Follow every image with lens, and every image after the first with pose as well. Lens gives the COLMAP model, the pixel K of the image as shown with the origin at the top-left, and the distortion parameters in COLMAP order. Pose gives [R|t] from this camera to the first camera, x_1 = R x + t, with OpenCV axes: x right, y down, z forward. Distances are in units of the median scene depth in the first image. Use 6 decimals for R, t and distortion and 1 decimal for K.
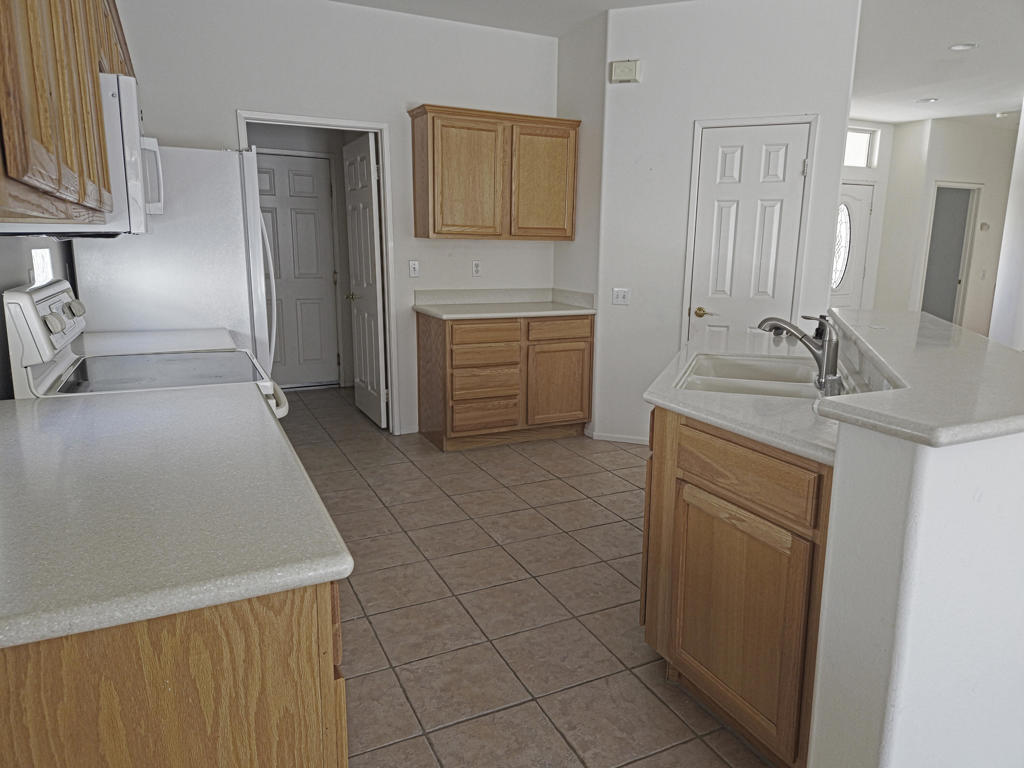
lens RADIAL K [[688.6, 0, 512.0], [0, 688.6, 384.0], [0, 0, 1]] dist [0.092421, -0.086596]
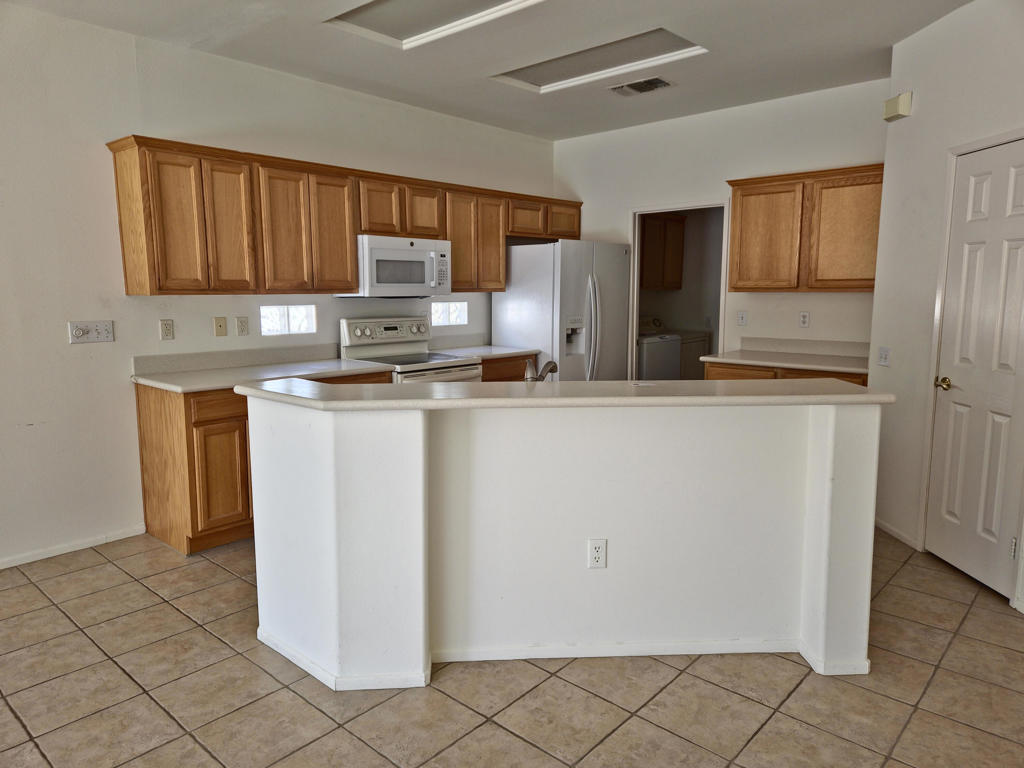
lens RADIAL K [[688.6, 0, 512.0], [0, 688.6, 384.0], [0, 0, 1]] dist [0.092421, -0.086596]
pose [[0.382263, 0.120483, -0.916165, 0.813529], [-0.175590, 0.982870, 0.055992, -0.061066], [0.907217, 0.139465, 0.396871, 0.234347]]
